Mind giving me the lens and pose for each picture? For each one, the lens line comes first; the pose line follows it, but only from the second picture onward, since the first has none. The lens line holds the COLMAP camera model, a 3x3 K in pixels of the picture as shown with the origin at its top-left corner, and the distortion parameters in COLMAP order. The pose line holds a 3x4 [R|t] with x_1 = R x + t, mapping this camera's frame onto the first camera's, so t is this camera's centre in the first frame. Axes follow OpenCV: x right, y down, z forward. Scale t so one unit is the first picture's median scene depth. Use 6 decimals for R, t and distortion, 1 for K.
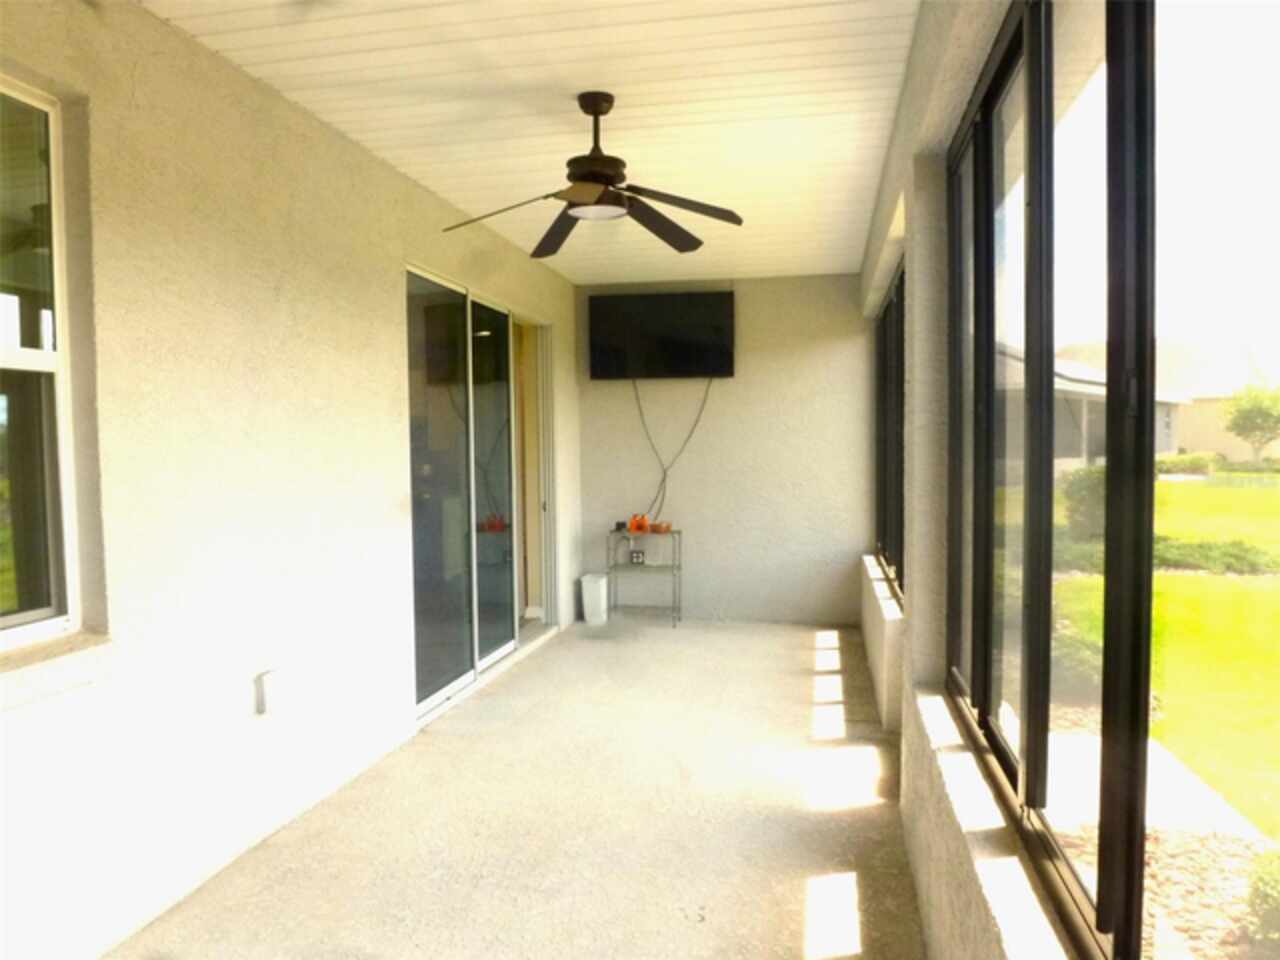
lens RADIAL K [[921.6, 0, 640.0], [0, 921.6, 480.0], [0, 0, 1]] dist [-0.003911, 0.000594]
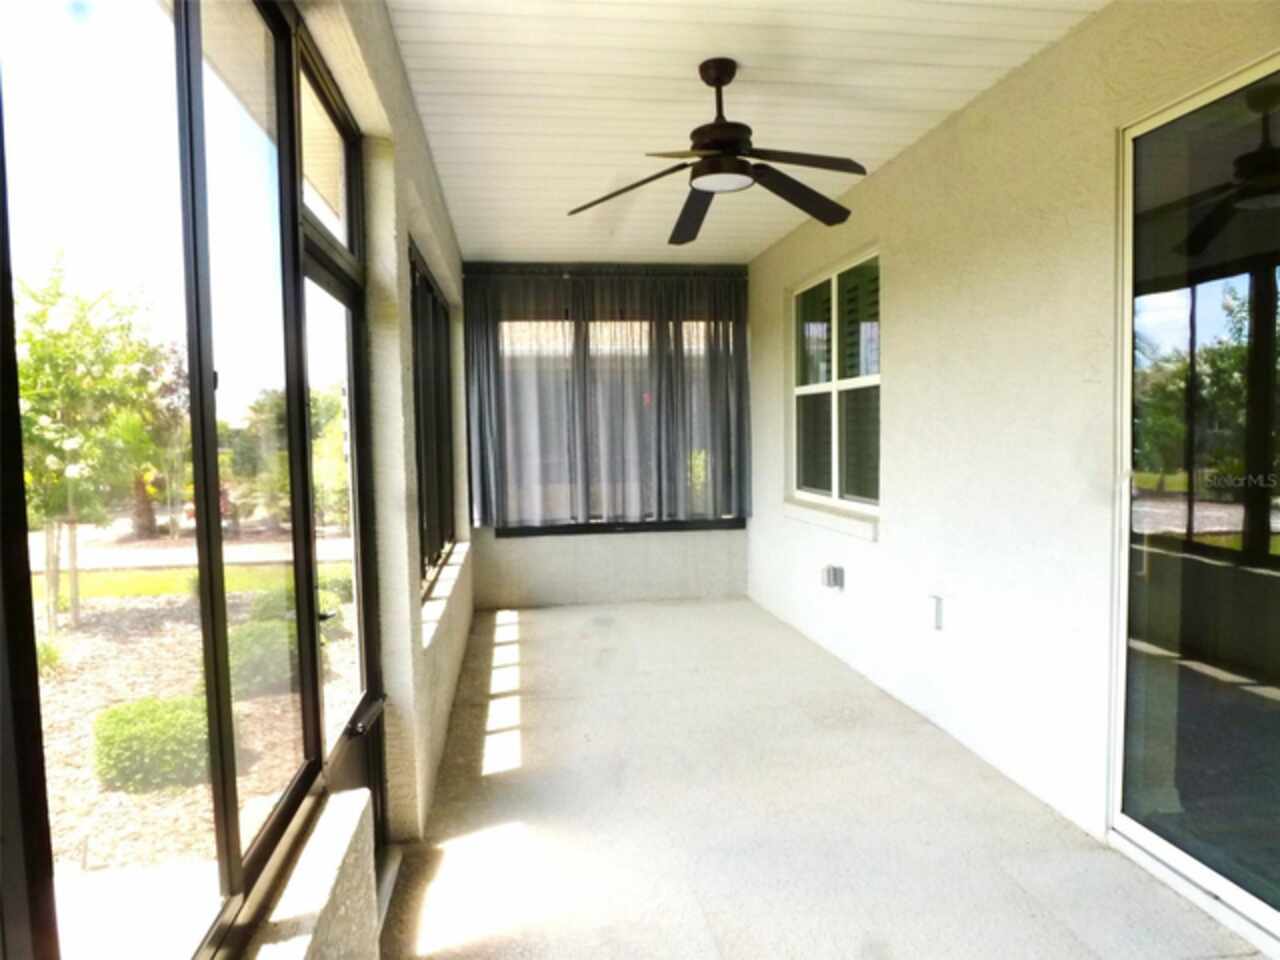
lens RADIAL K [[921.6, 0, 640.0], [0, 921.6, 480.0], [0, 0, 1]] dist [-0.003911, 0.000594]
pose [[-0.943276, 0.048876, -0.328393, 0.373980], [0.018451, 0.995294, 0.095133, -0.078727], [0.331497, 0.083677, -0.939738, 1.960735]]
